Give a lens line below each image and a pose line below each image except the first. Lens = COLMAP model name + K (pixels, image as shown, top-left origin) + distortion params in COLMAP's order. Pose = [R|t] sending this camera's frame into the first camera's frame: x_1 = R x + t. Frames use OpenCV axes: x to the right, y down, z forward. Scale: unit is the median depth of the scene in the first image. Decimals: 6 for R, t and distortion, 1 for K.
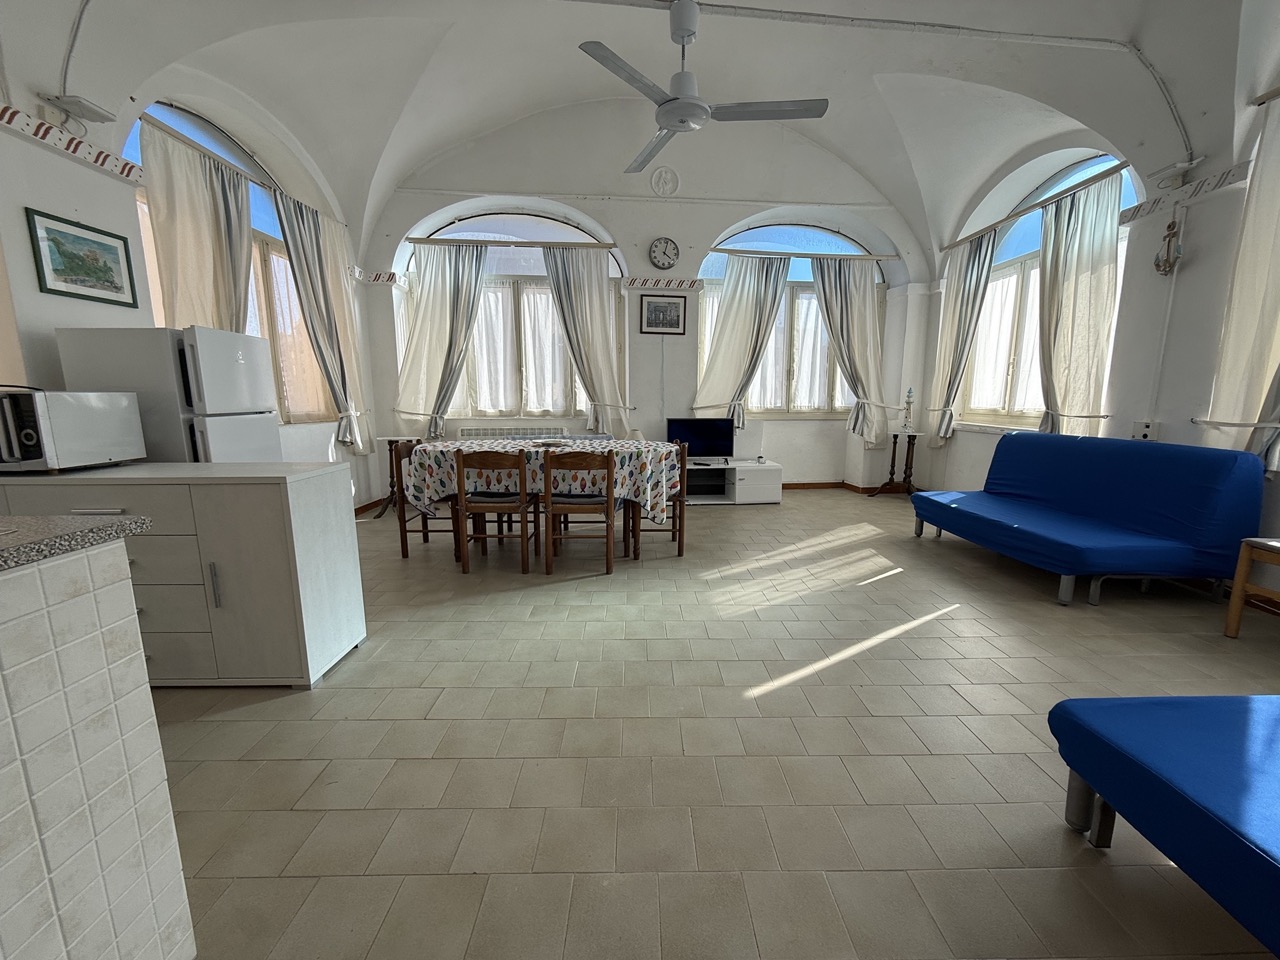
lens RADIAL K [[509.4, 0, 642.5], [0, 509.4, 481.2], [0, 0, 1]] dist [-0.000086, -0.000005]
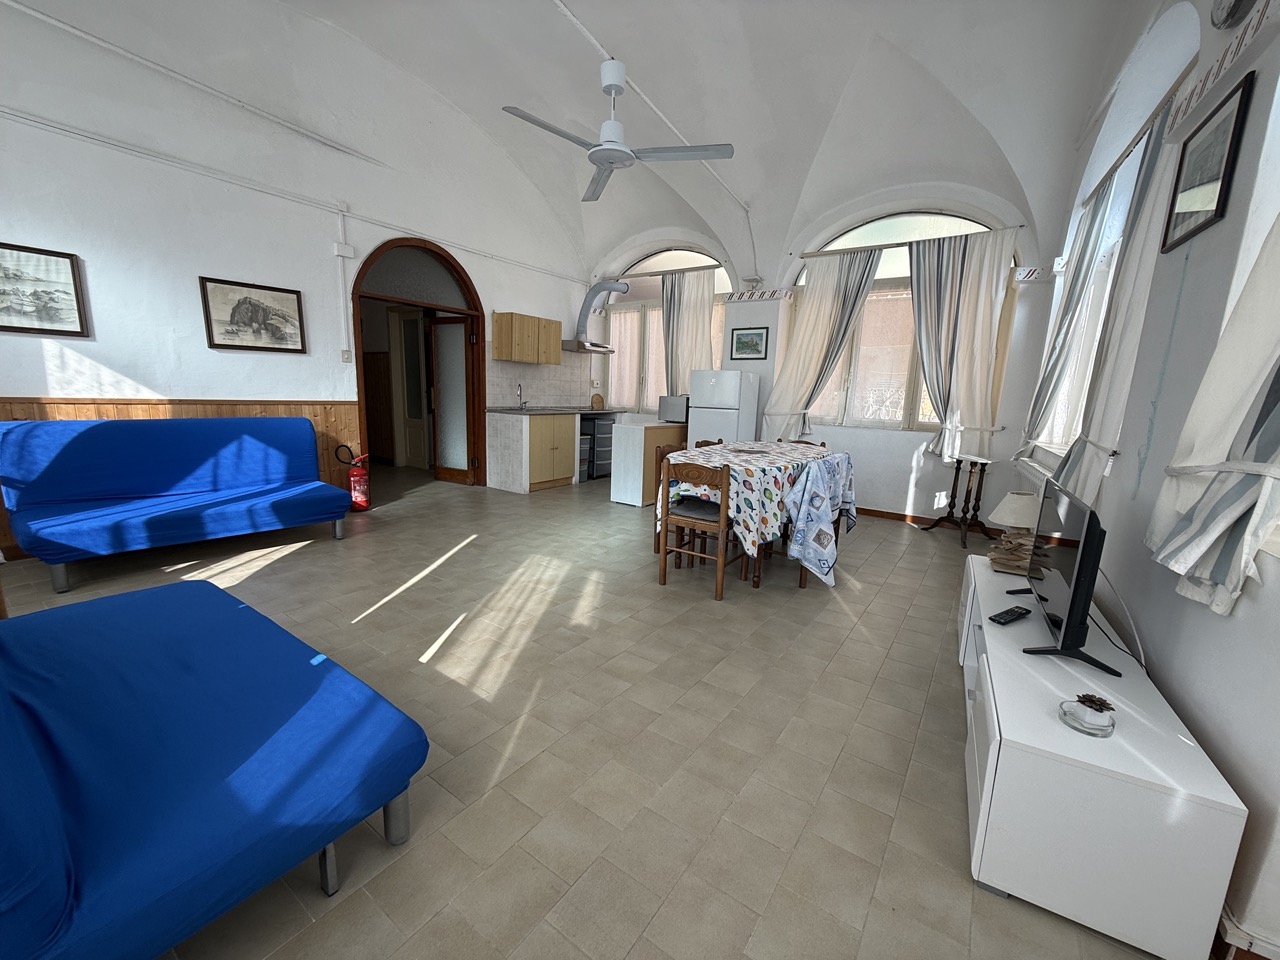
lens RADIAL K [[509.4, 0, 642.5], [0, 509.4, 481.2], [0, 0, 1]] dist [-0.000086, -0.000005]
pose [[-0.594279, 0.119736, -0.795296, 0.841067], [-0.166460, 0.949132, 0.267283, -0.274594], [0.786844, 0.291225, -0.544118, 1.525152]]
